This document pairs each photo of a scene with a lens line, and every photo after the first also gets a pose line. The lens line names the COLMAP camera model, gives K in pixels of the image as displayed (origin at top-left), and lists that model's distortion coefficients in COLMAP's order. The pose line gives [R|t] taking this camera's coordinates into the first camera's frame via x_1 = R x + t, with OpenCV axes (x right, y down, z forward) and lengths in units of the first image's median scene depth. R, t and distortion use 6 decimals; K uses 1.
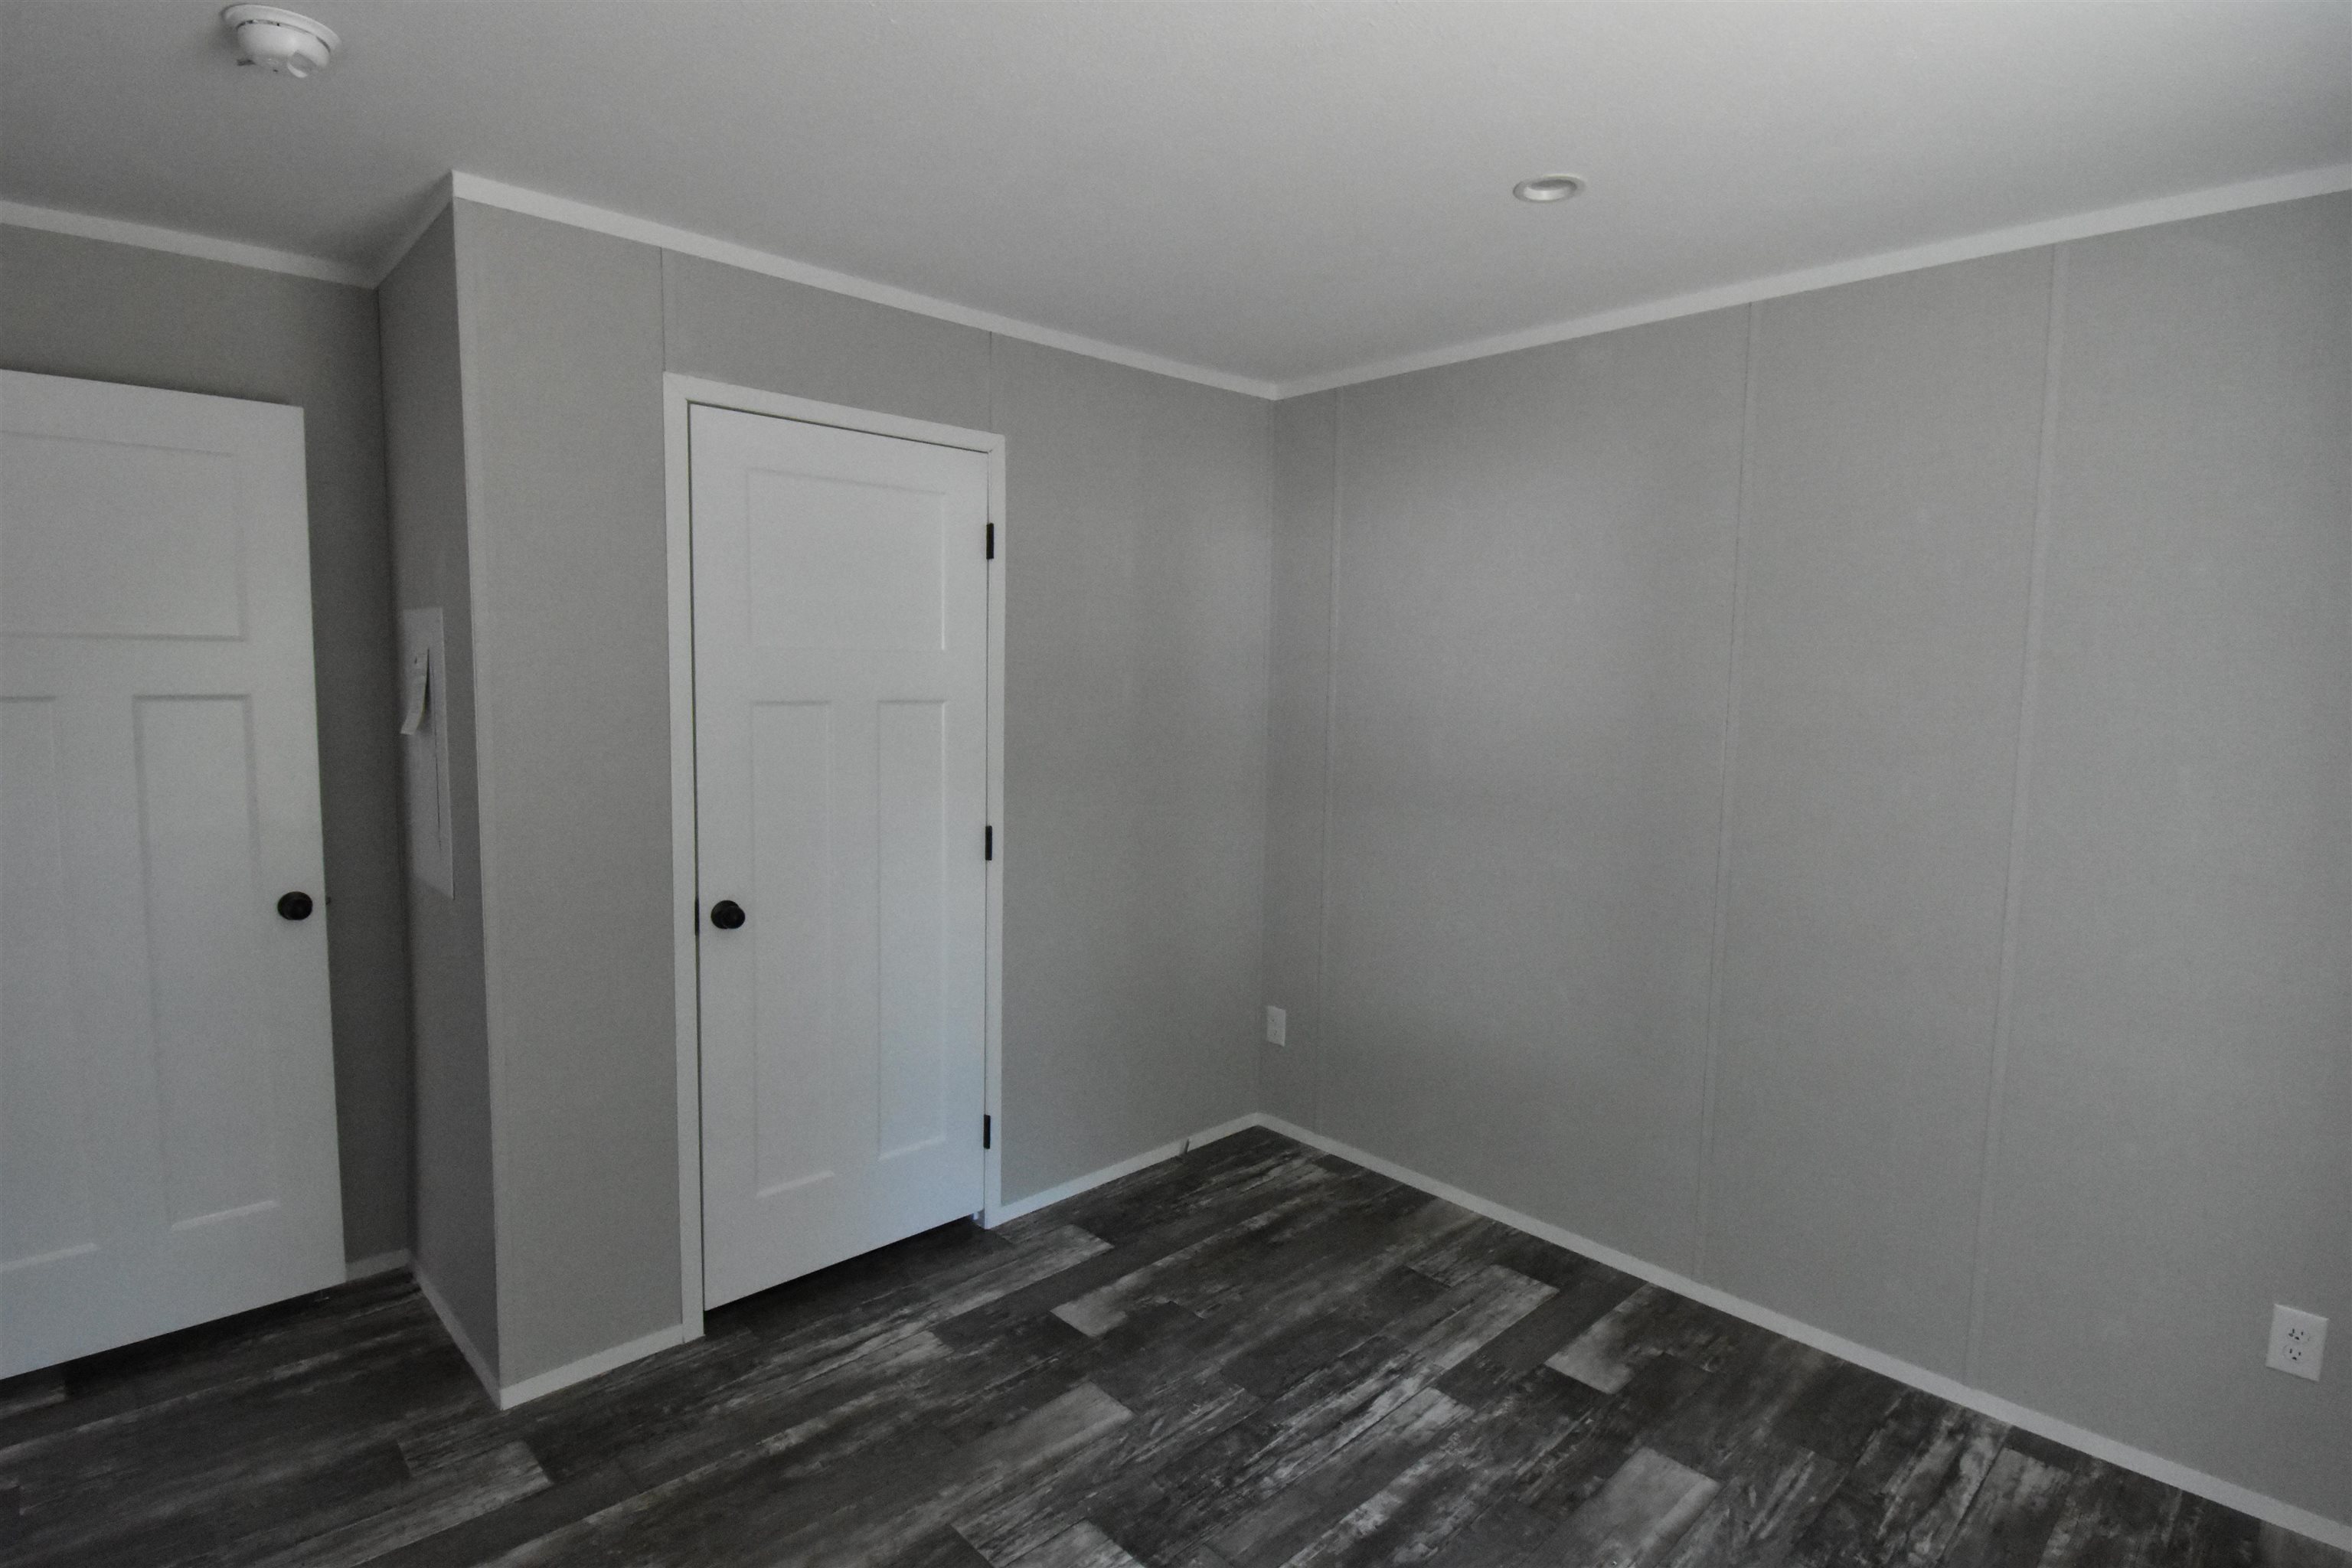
lens RADIAL K [[1172.8, 0, 1176.0], [0, 1172.8, 784.0], [0, 0, 1]] dist [0.016368, -0.026701]
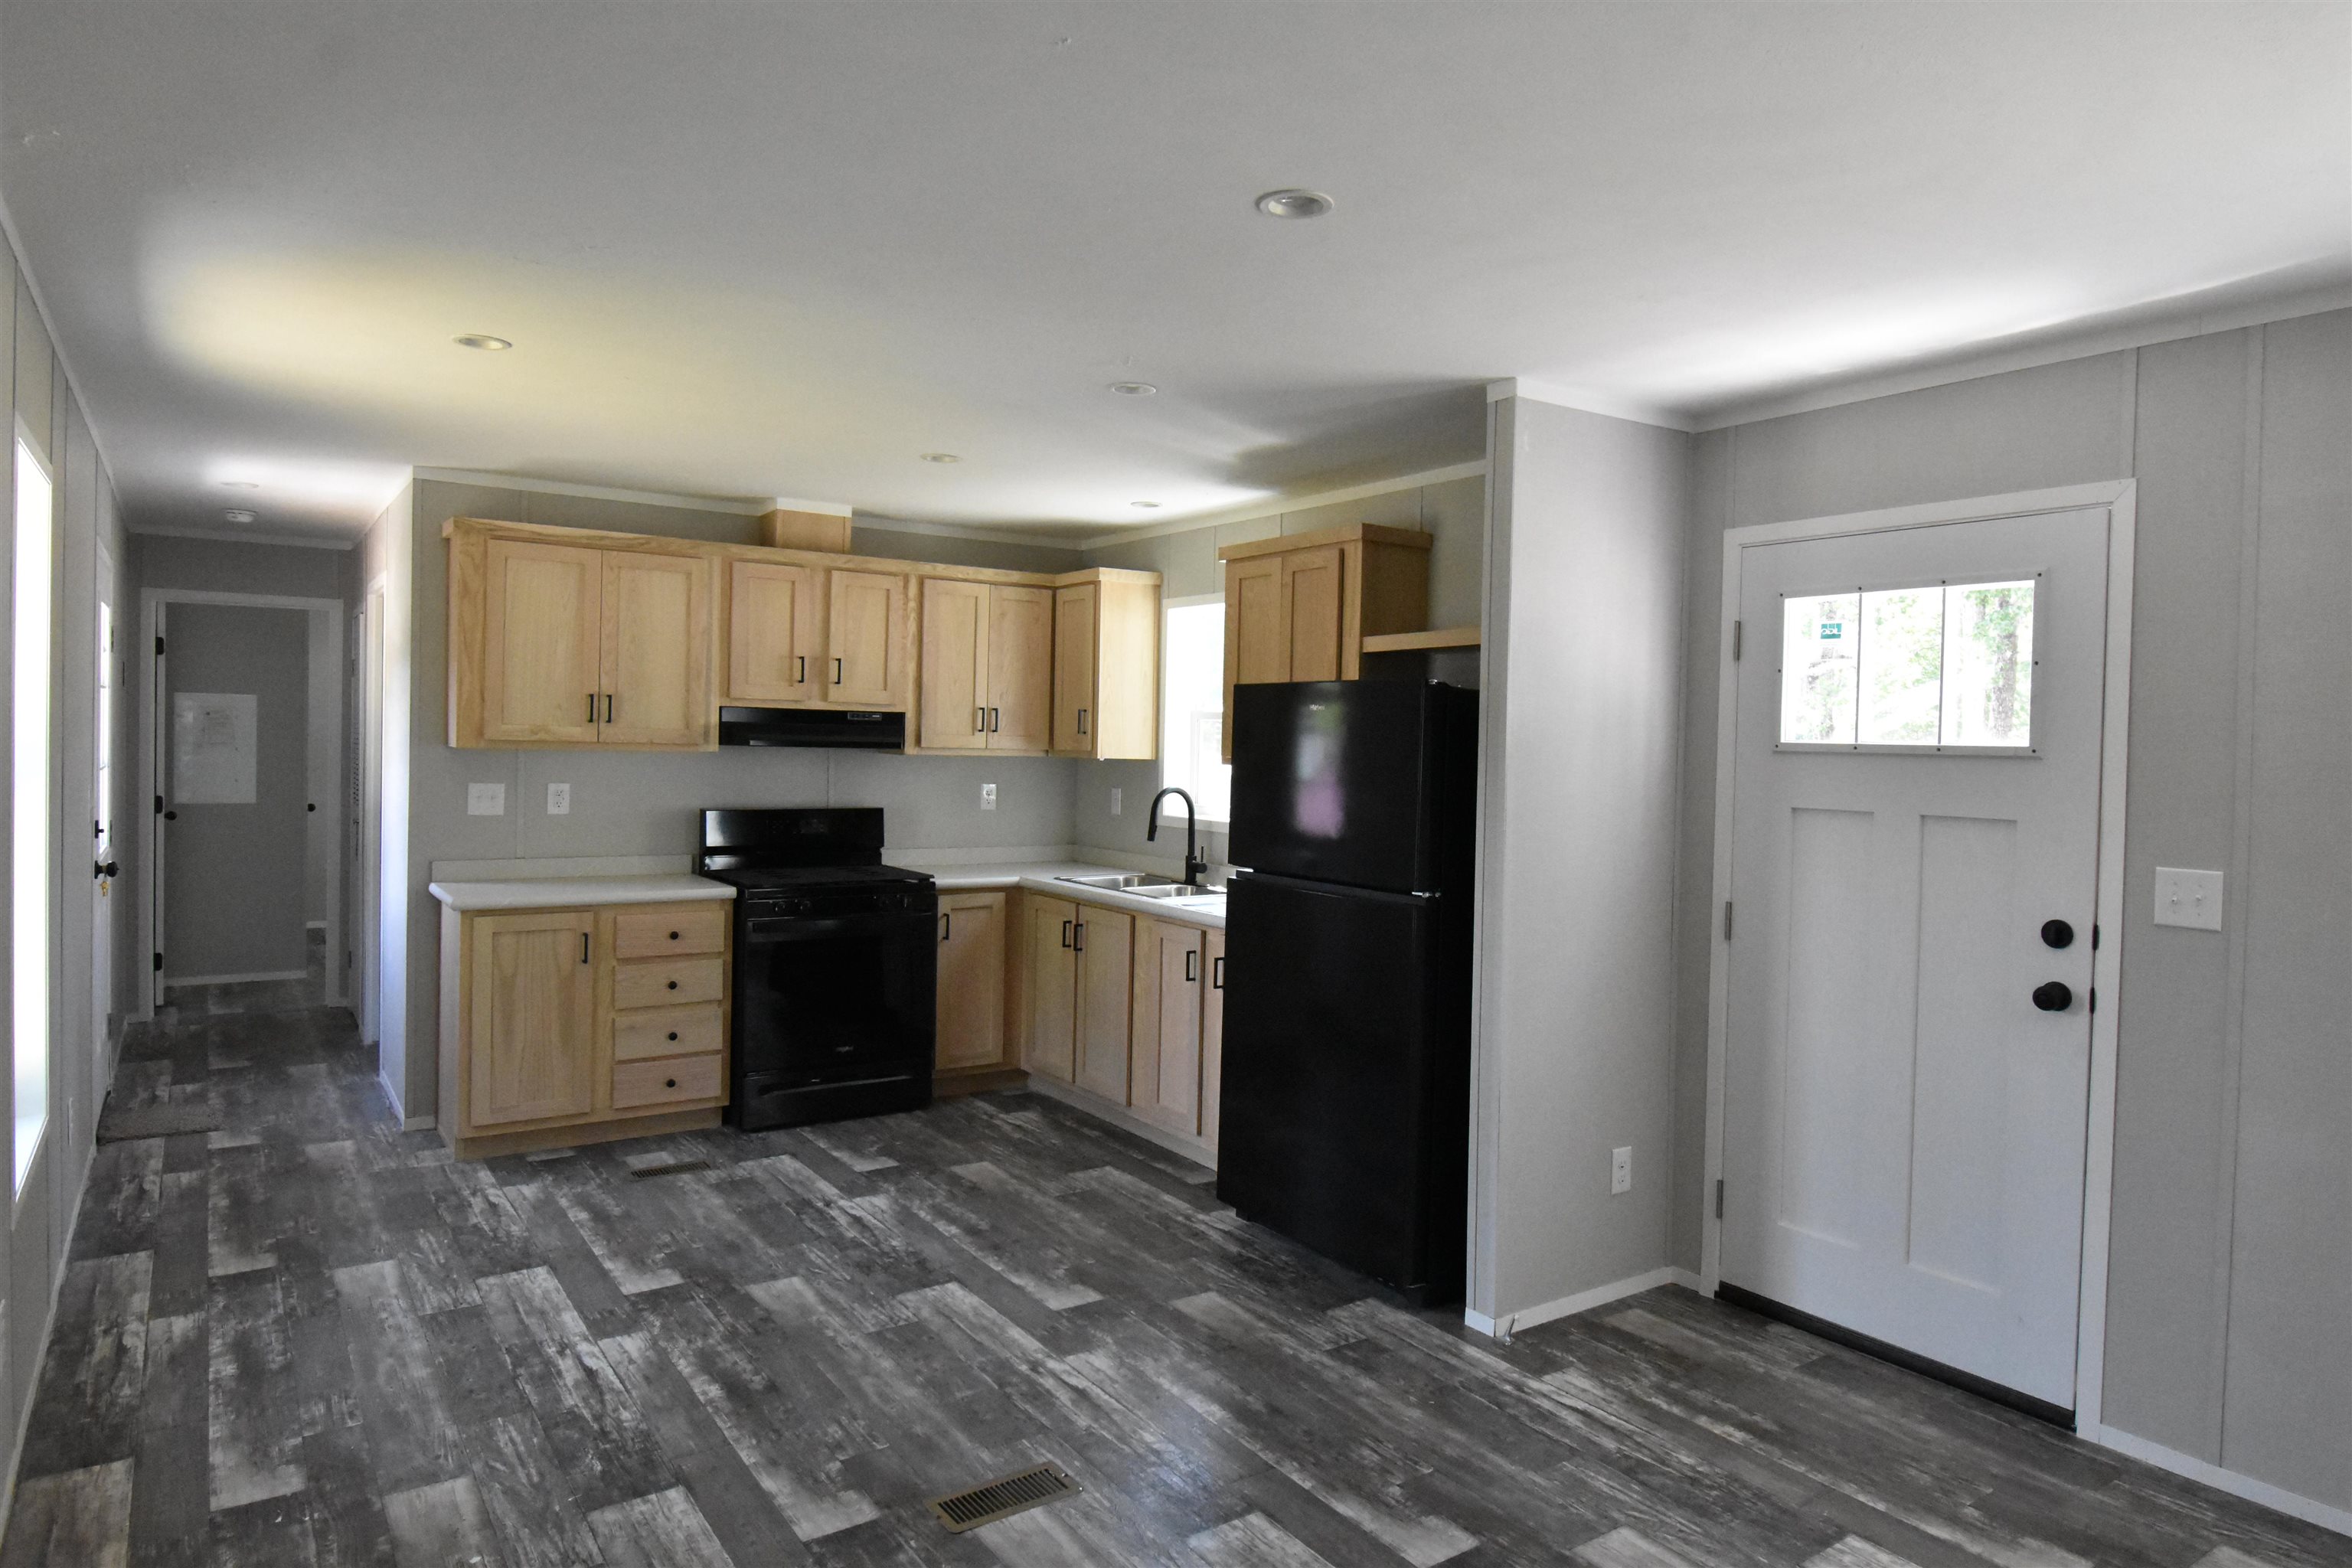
lens RADIAL K [[1432.3, 0, 1176.0], [0, 1432.3, 784.0], [0, 0, 1]] dist [0.002152, 0.000330]
pose [[0.166830, -0.047802, 0.984826, -1.338027], [0.076751, 0.996423, 0.035364, -0.040988], [-0.982994, 0.069687, 0.169902, 0.224972]]
